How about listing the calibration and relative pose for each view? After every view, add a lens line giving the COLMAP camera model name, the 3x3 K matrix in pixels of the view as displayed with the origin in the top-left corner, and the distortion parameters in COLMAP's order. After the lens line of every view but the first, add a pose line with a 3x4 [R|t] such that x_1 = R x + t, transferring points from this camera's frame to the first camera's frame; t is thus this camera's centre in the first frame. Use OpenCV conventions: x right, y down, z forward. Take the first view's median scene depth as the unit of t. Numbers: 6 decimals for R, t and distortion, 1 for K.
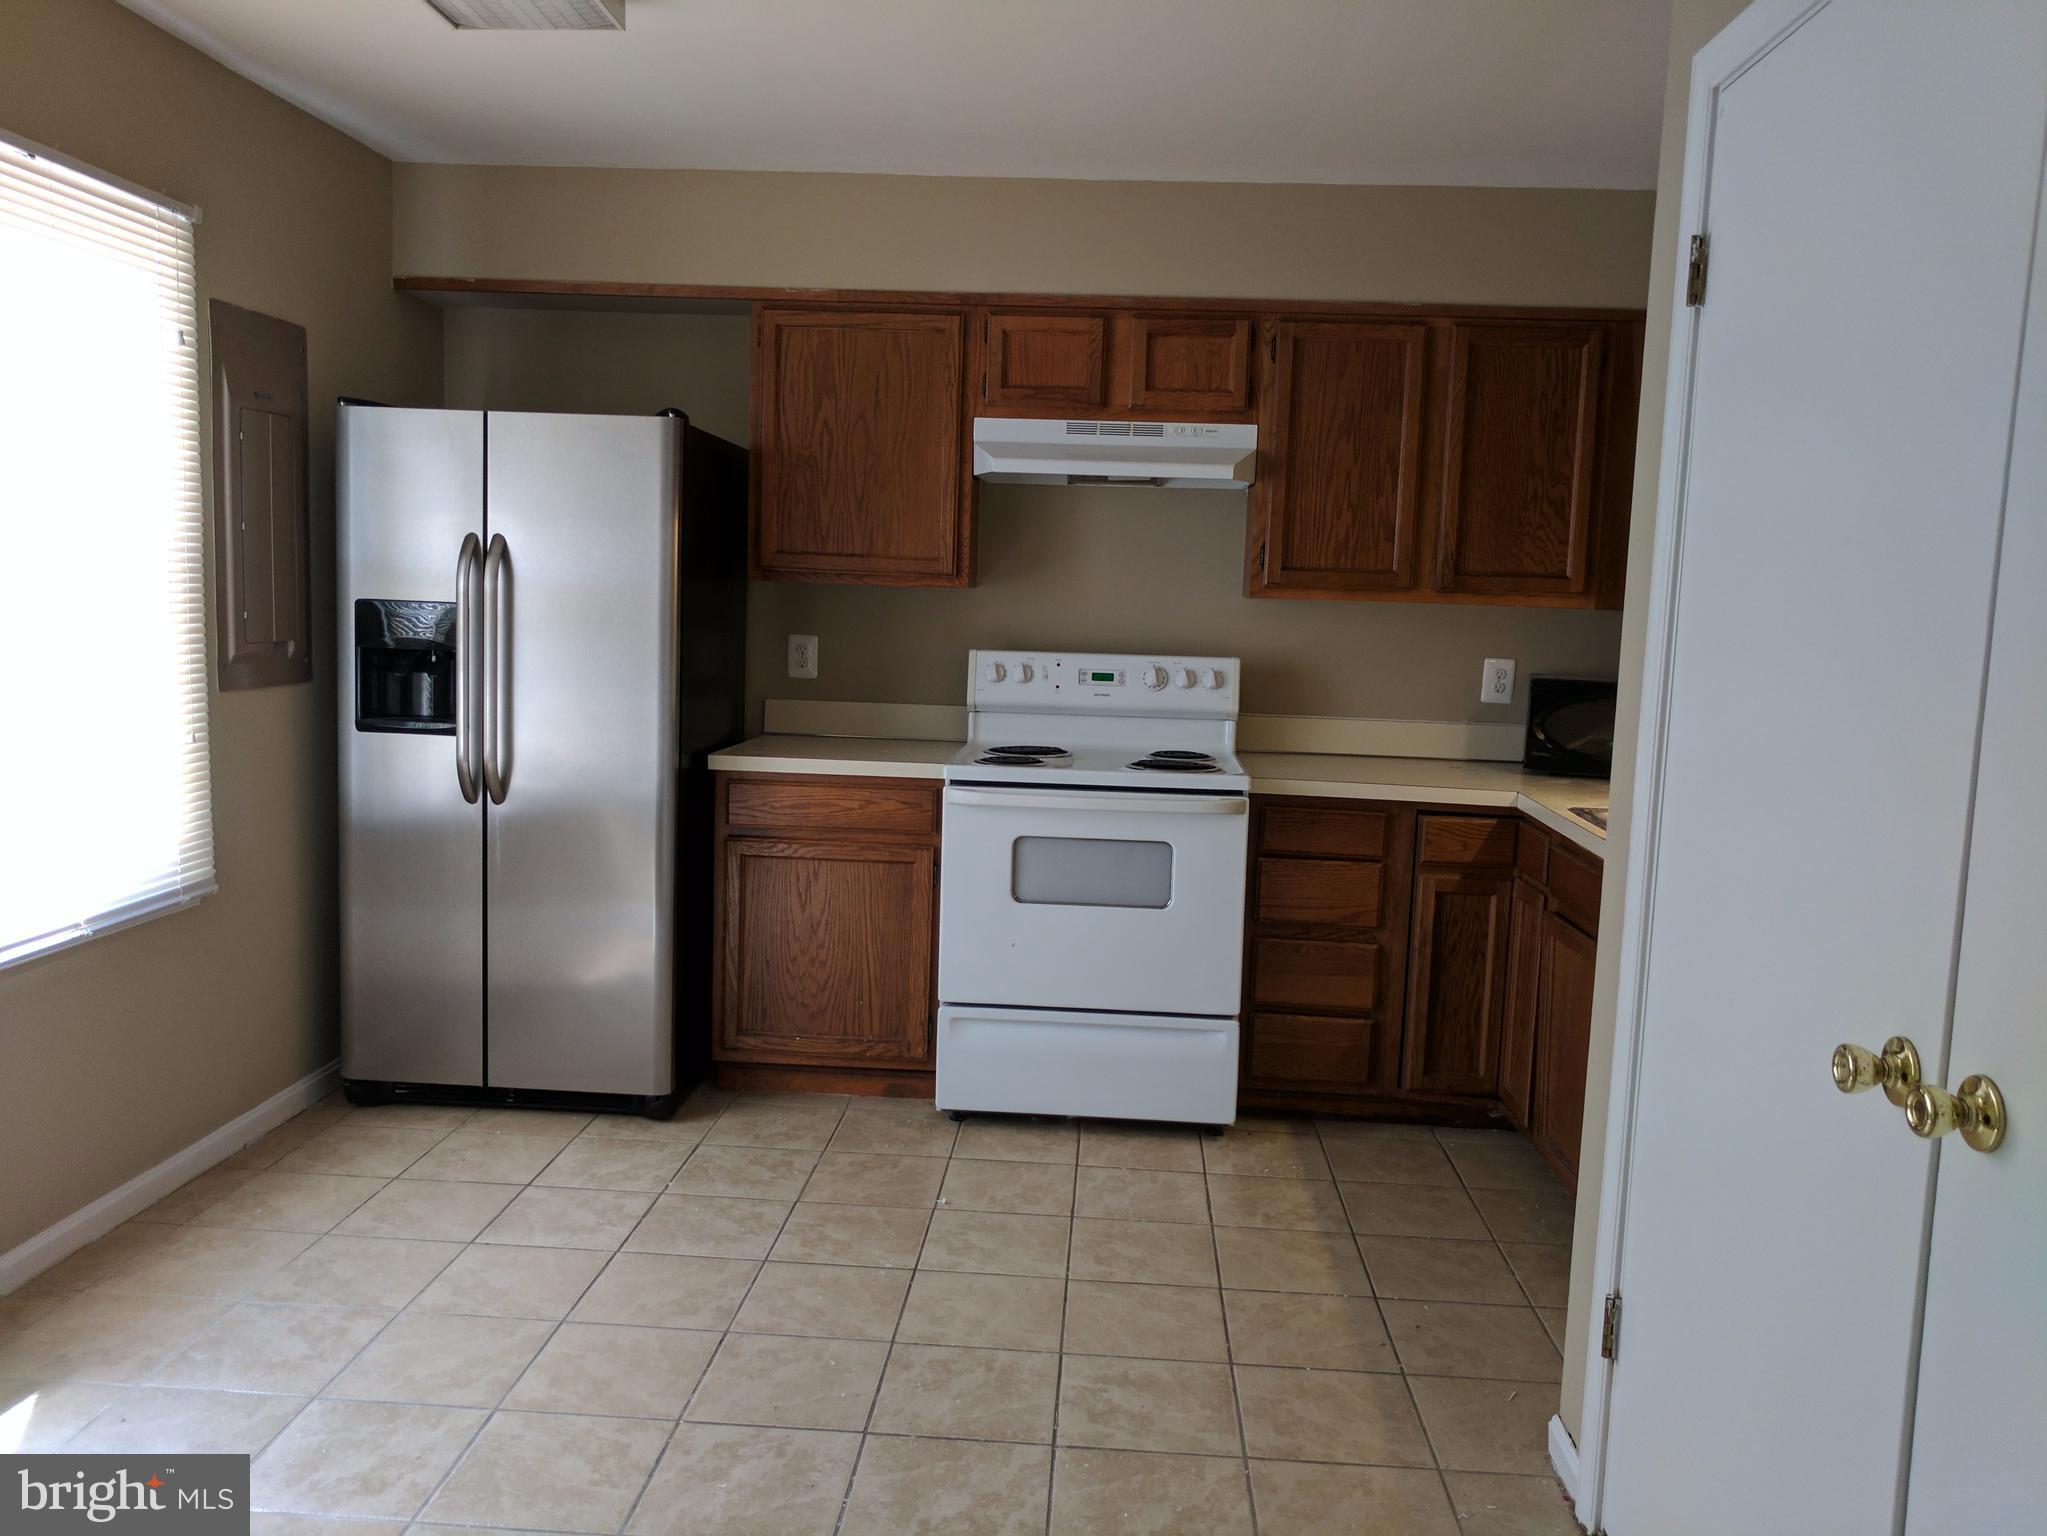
lens RADIAL K [[1551.7, 0, 1039.4], [0, 1551.7, 763.7], [0, 0, 1]] dist [-0.000038, 0.007556]
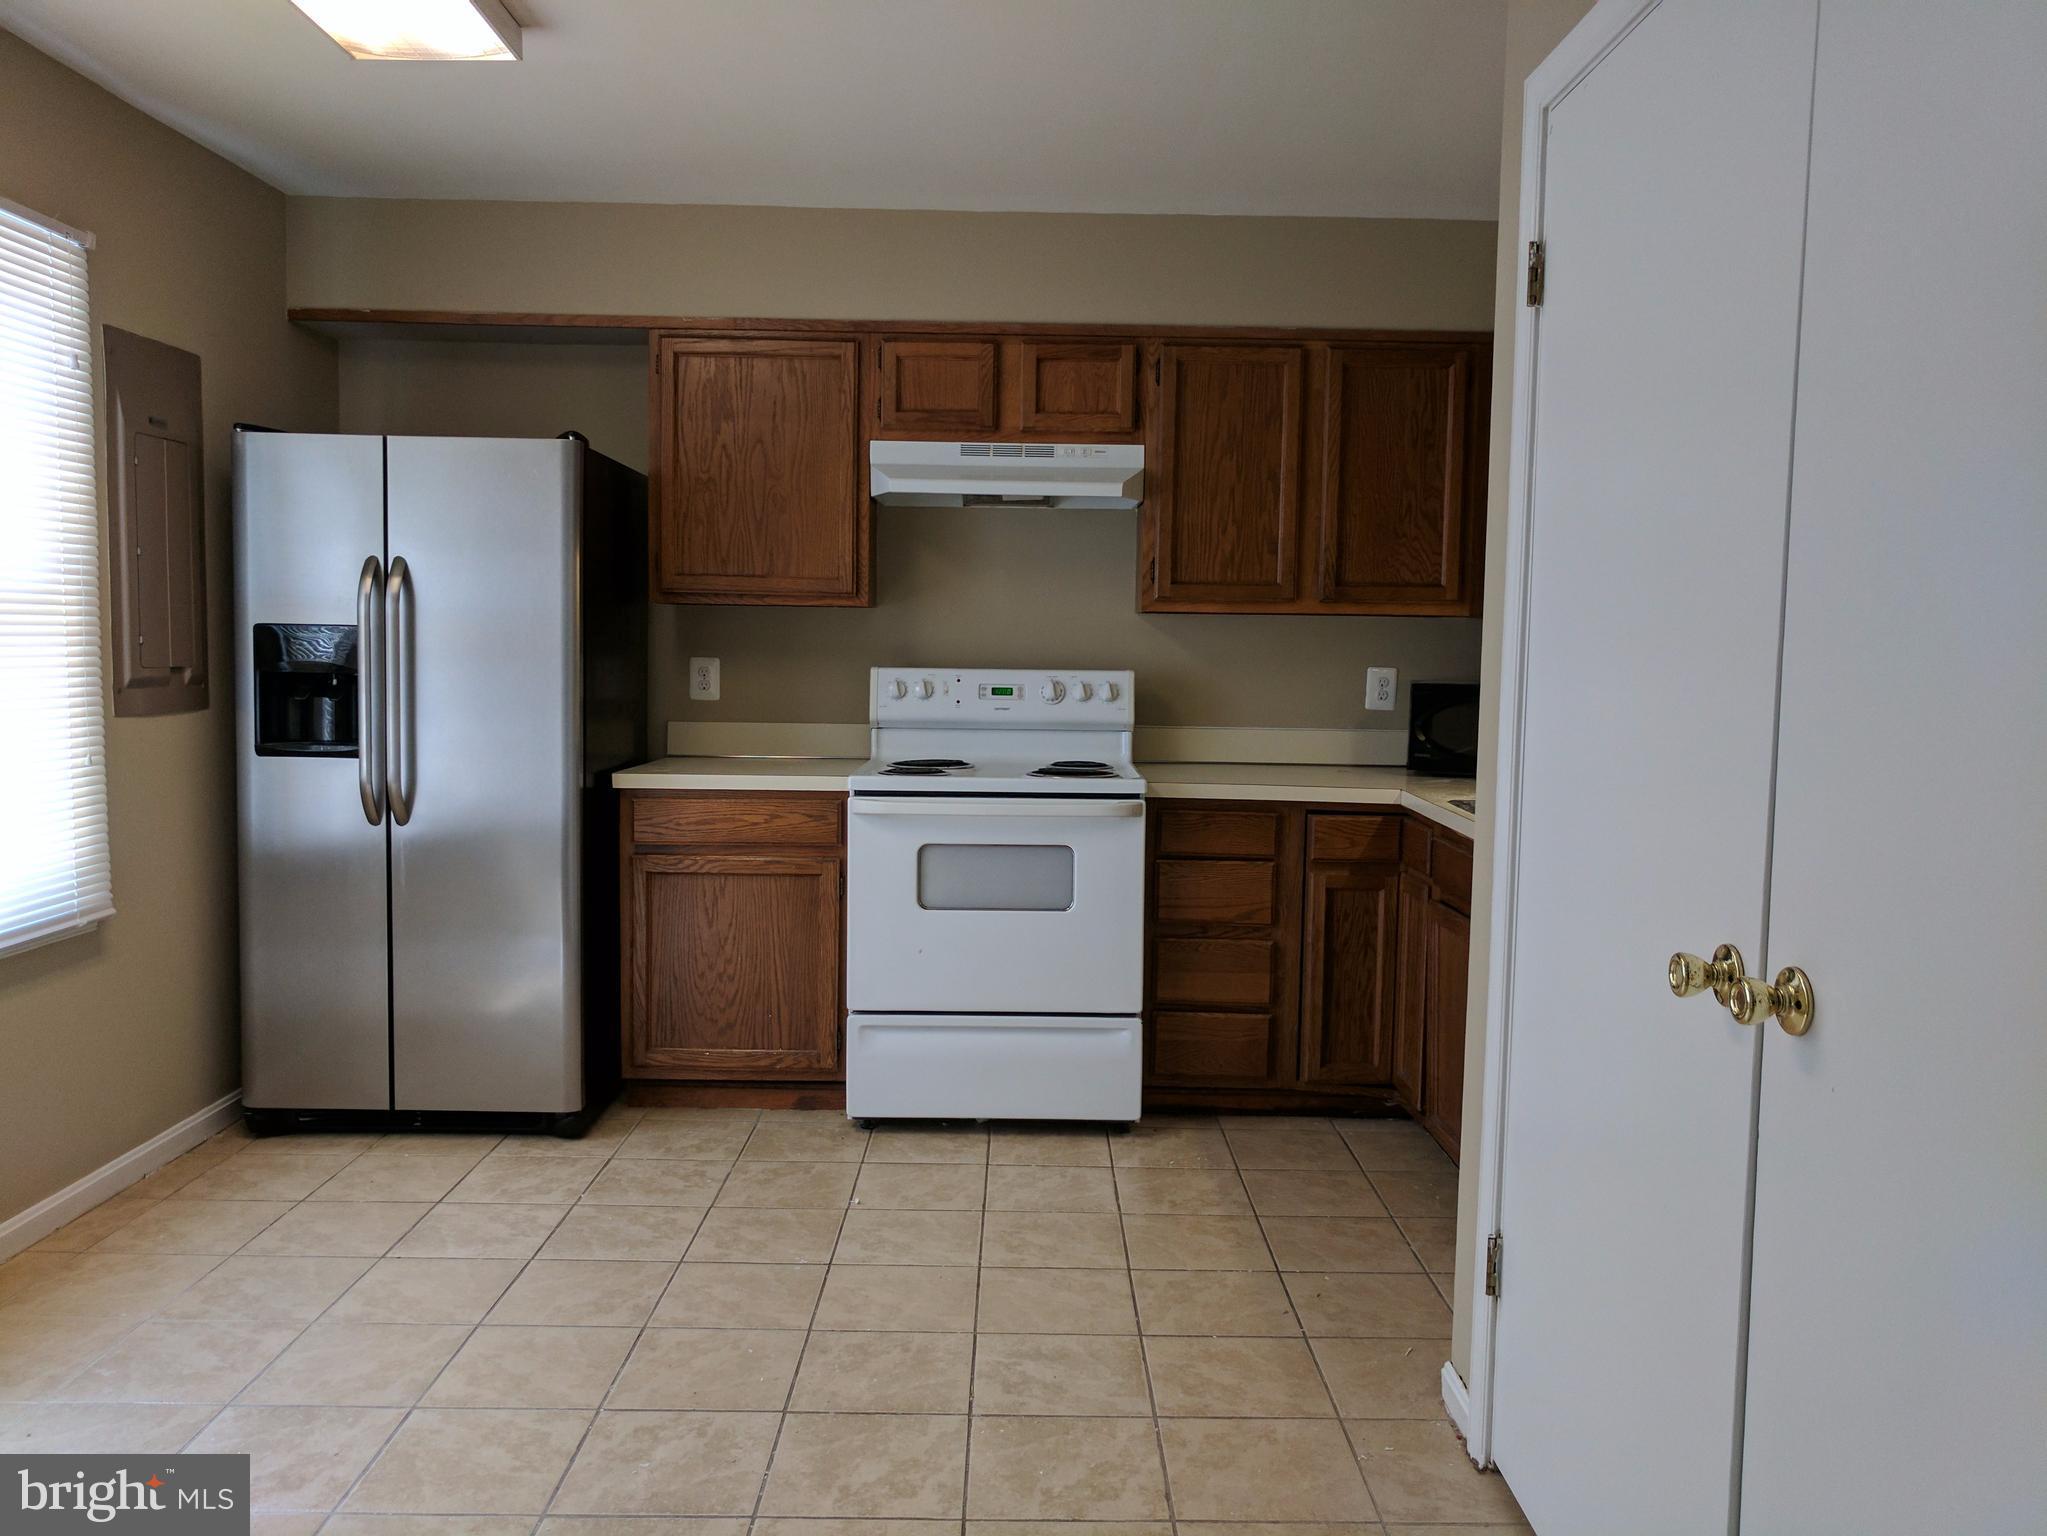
lens RADIAL K [[1551.7, 0, 1038.6], [0, 1551.7, 760.1], [0, 0, 1]] dist [-0.000038, 0.007556]
pose [[0.997814, -0.023168, 0.061898, 0.000698], [0.025133, 0.999199, -0.031156, 0.024077], [-0.061127, 0.032644, 0.997596, -0.026009]]
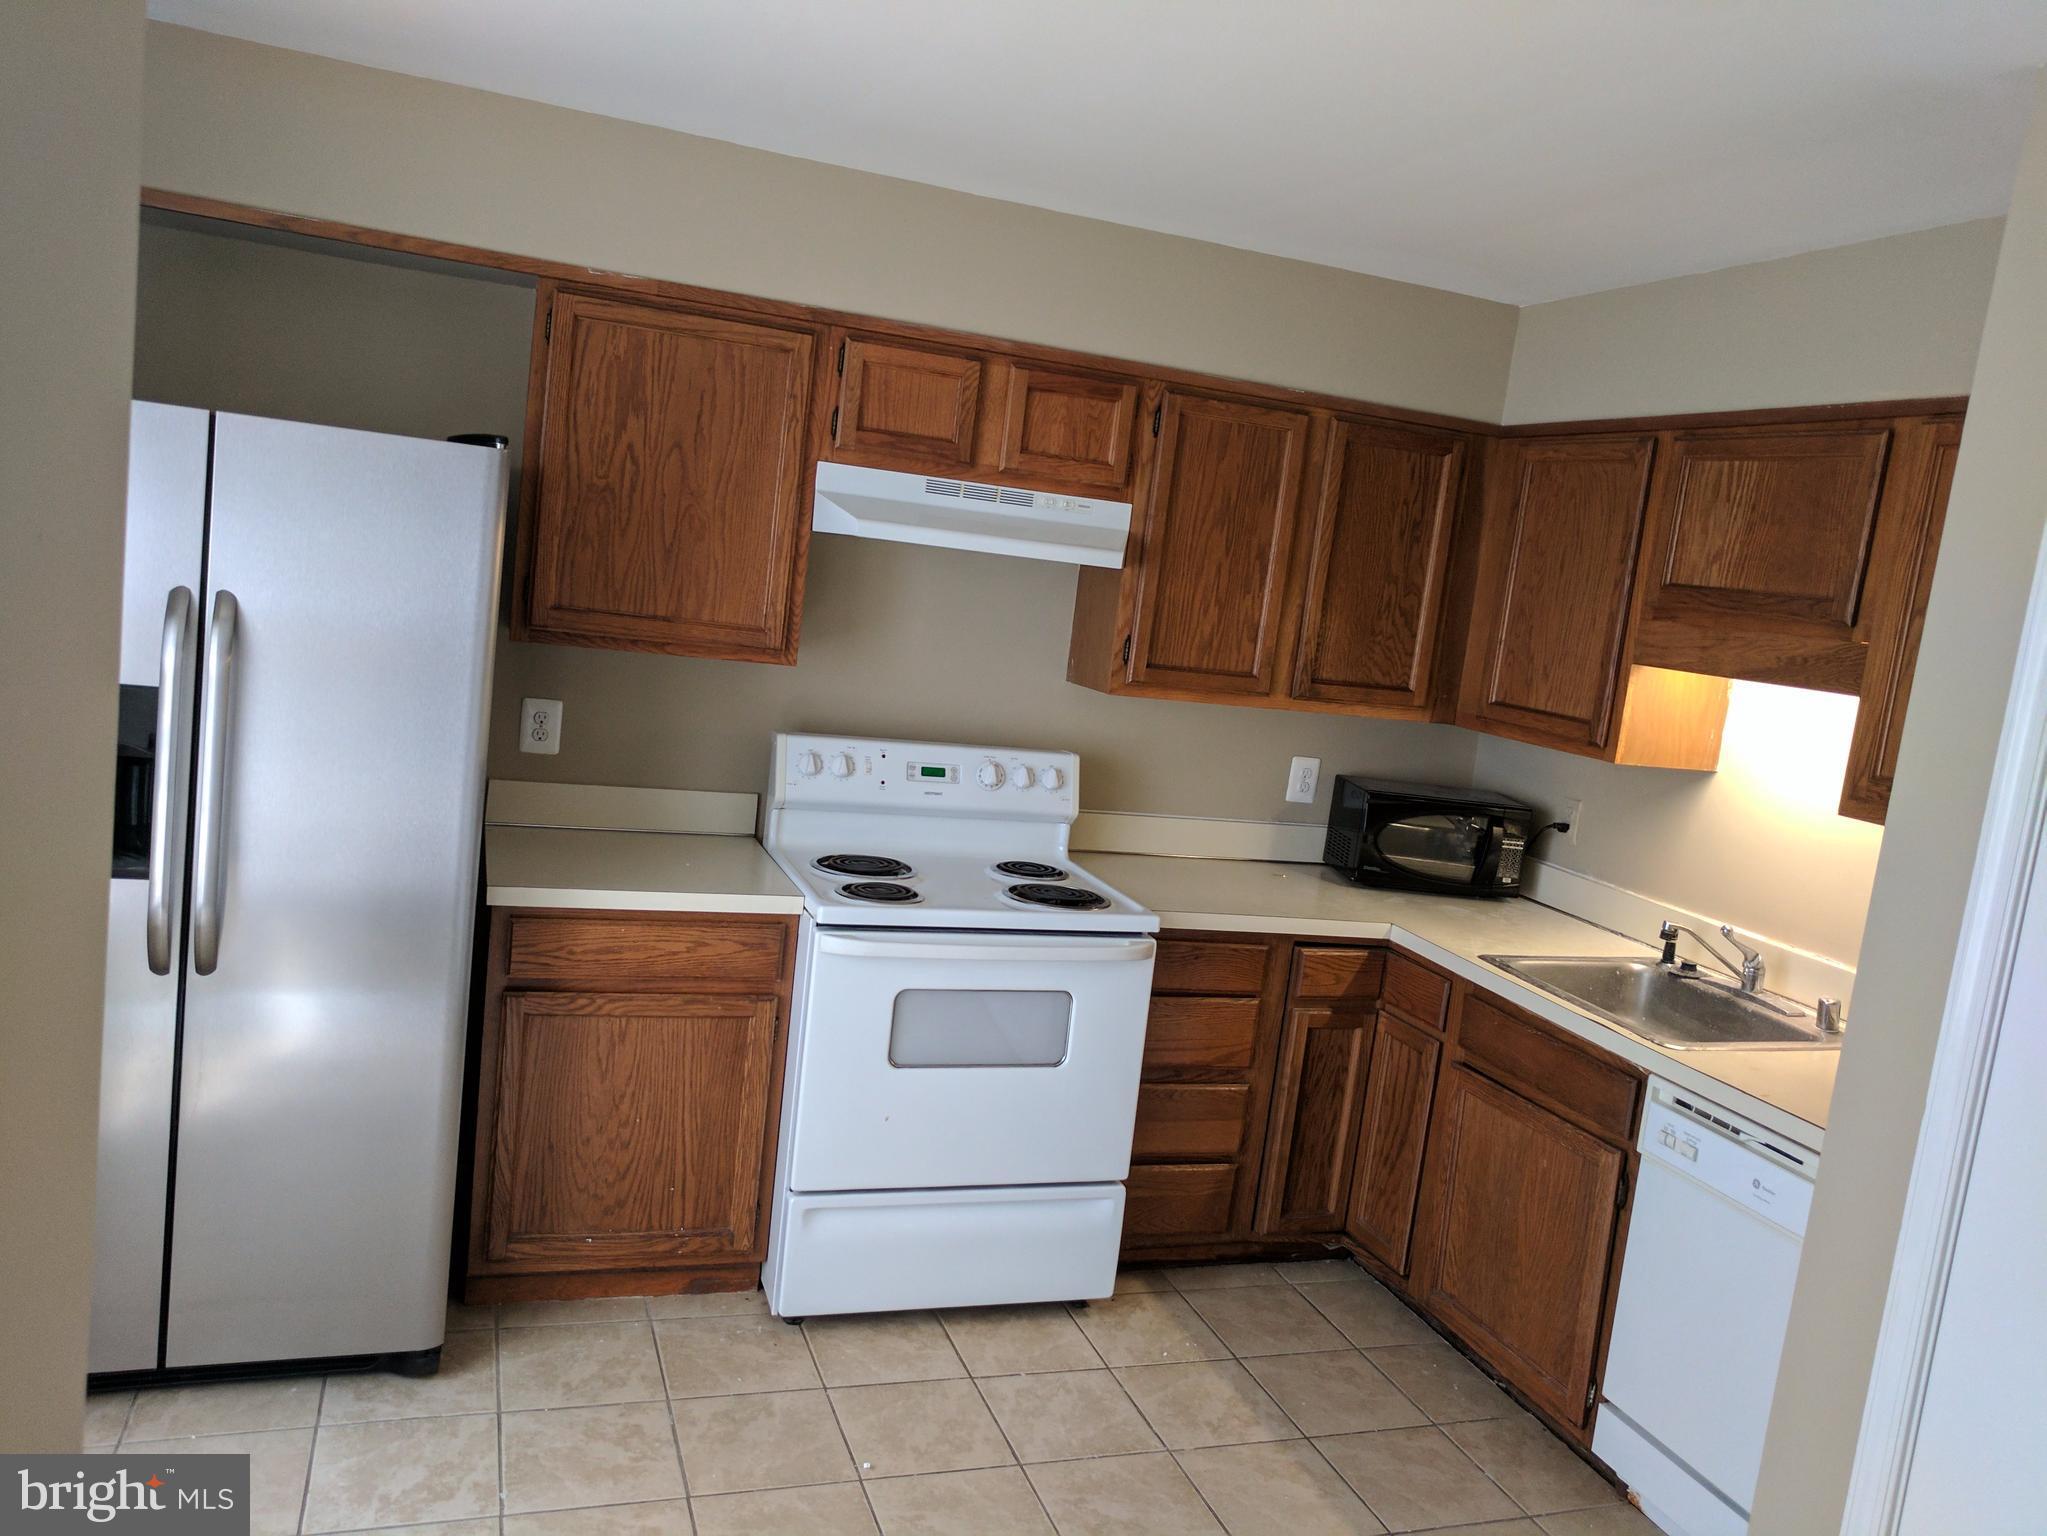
lens RADIAL K [[1551.7, 0, 1041.1], [0, 1551.7, 765.3], [0, 0, 1]] dist [-0.000038, 0.007556]
pose [[0.916135, 0.022899, 0.400216, -0.270517], [-0.043342, 0.998173, 0.042101, -0.107588], [-0.398521, -0.055917, 0.915453, 0.204894]]
